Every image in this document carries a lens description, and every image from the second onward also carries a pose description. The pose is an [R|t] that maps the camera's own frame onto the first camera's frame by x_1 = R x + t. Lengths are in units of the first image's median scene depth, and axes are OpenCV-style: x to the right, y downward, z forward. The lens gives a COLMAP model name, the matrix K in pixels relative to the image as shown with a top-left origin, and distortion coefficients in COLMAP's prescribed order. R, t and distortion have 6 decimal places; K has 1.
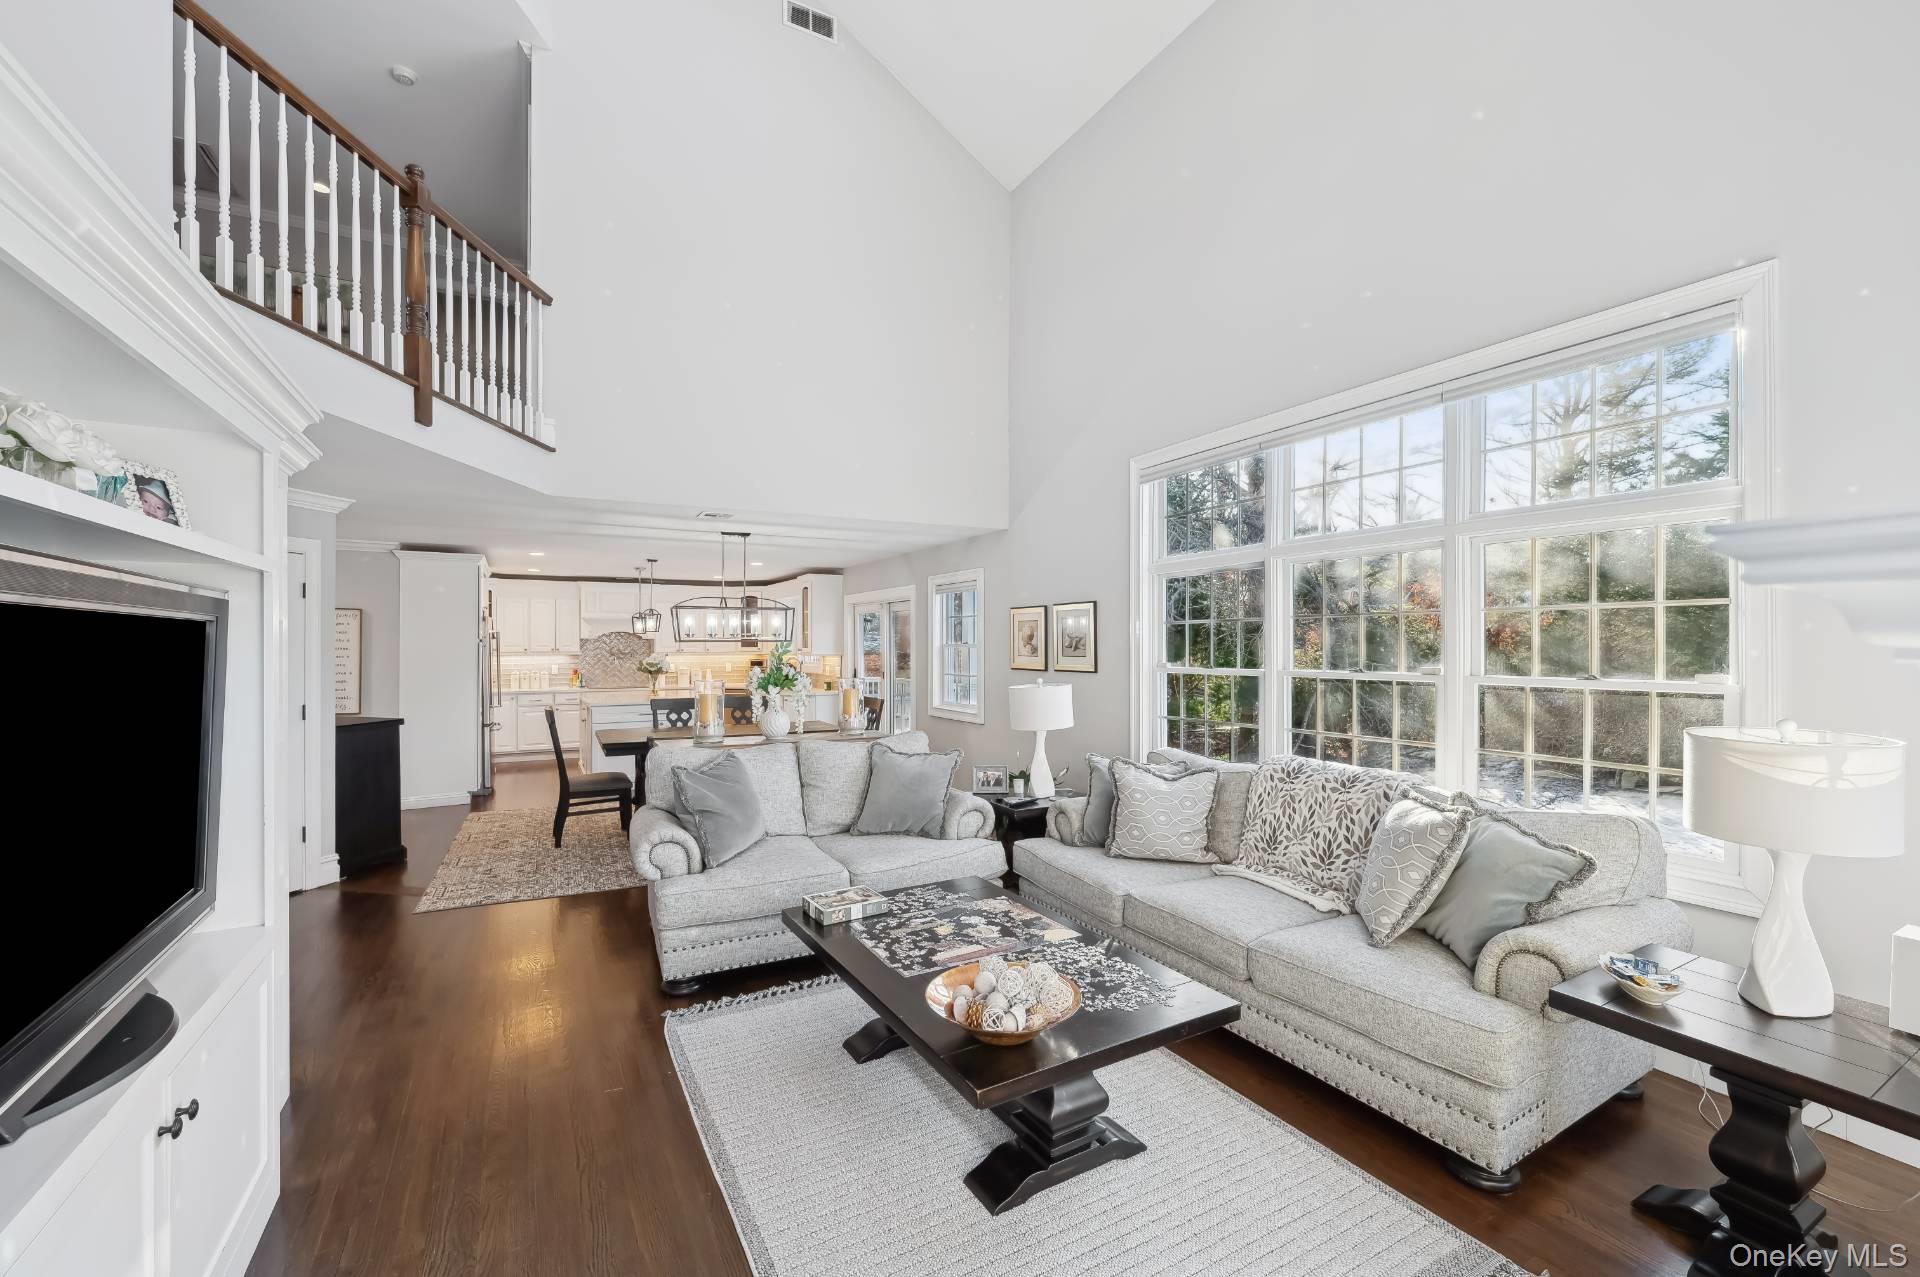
lens RADIAL K [[798.2, 0, 966.0], [0, 798.2, 644.9], [0, 0, 1]] dist [0.001812, 0.000022]
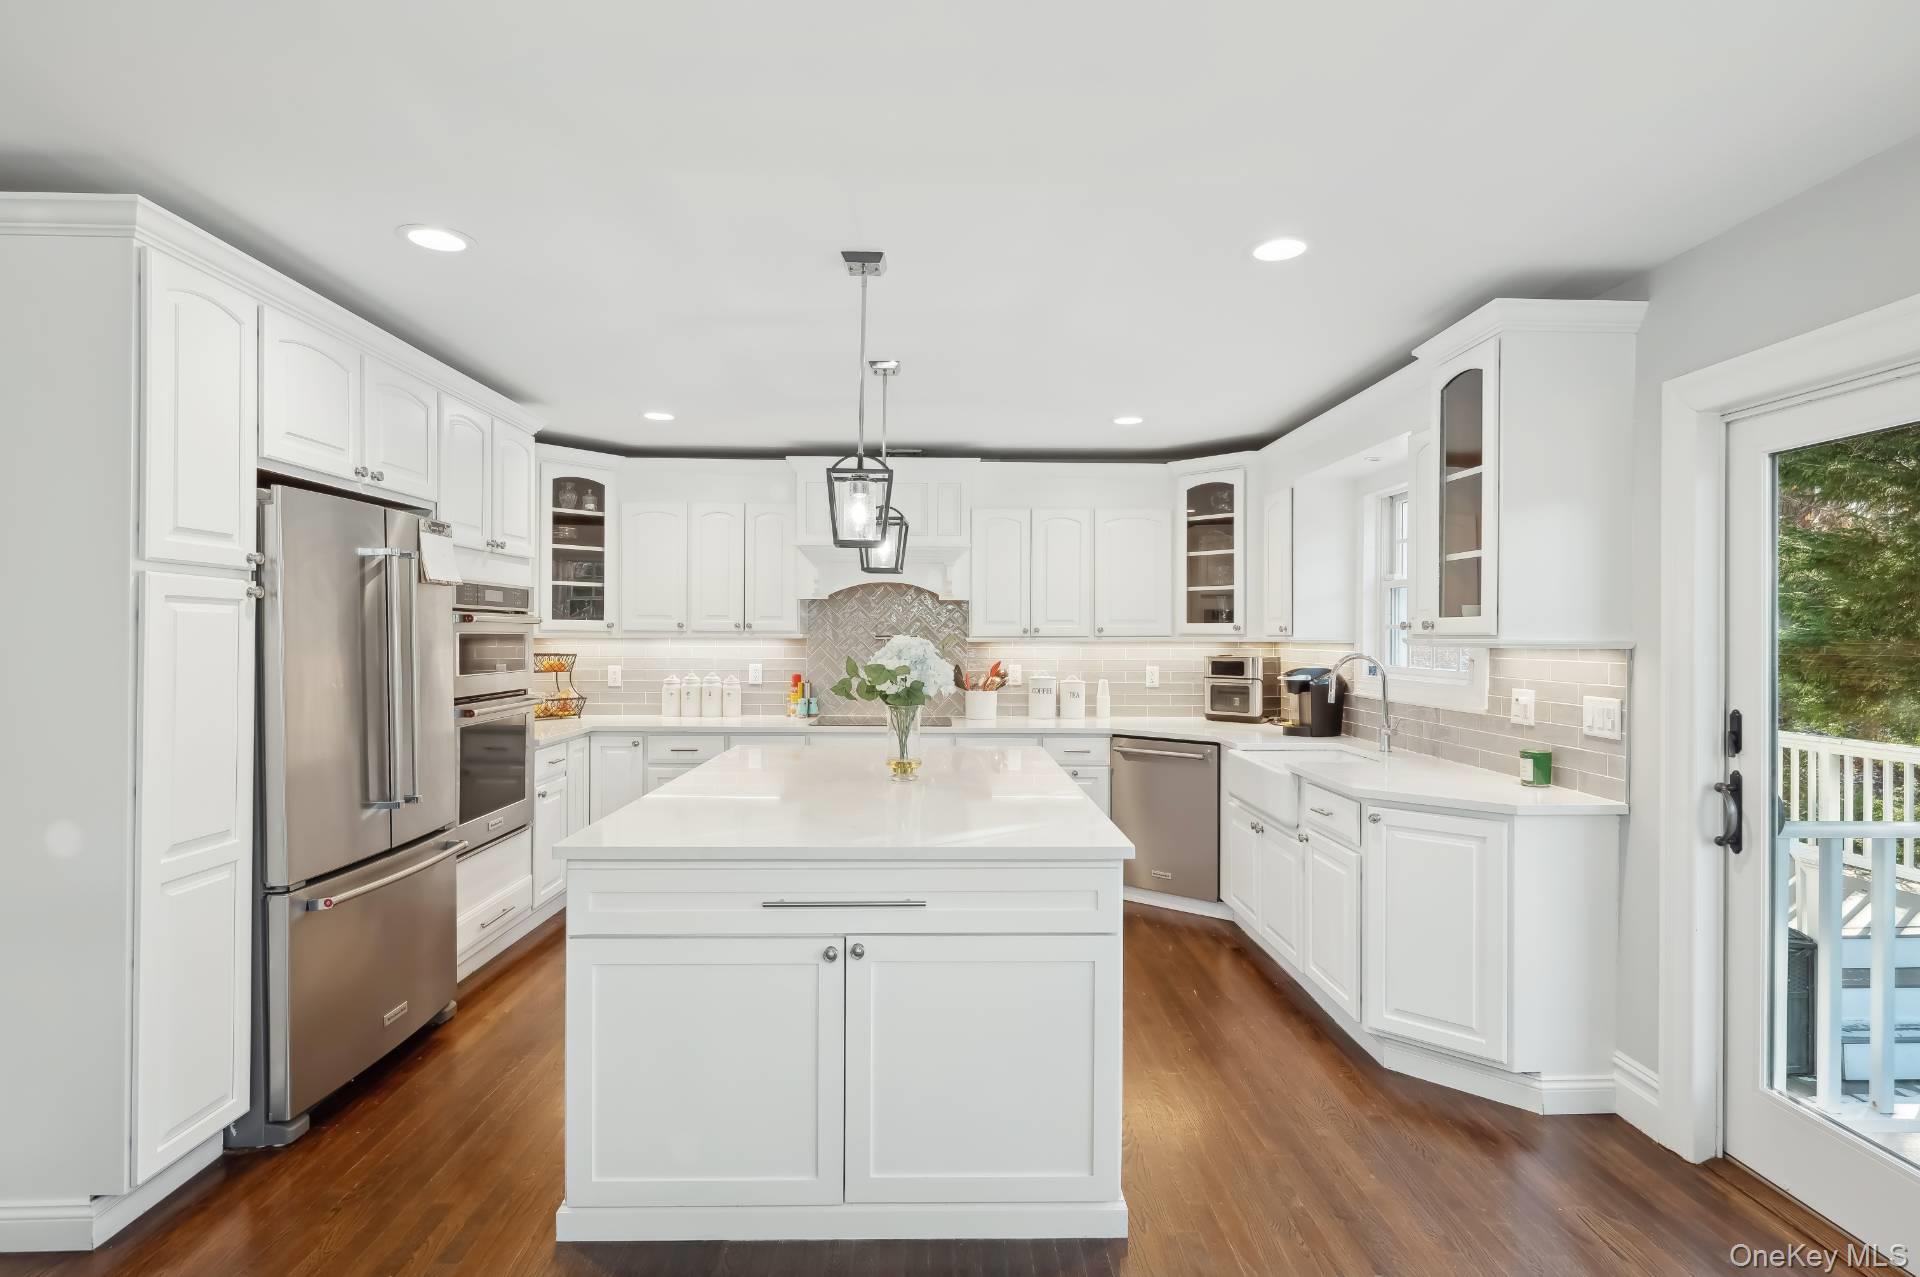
lens RADIAL K [[798.2, 0, 972.6], [0, 798.2, 638.3], [0, 0, 1]] dist [0.001812, 0.000022]
pose [[0.876497, 0.004176, -0.481390, -0.205875], [-0.004081, 0.999991, 0.001245, 0.010852], [0.481390, 0.000874, 0.876506, 0.678121]]
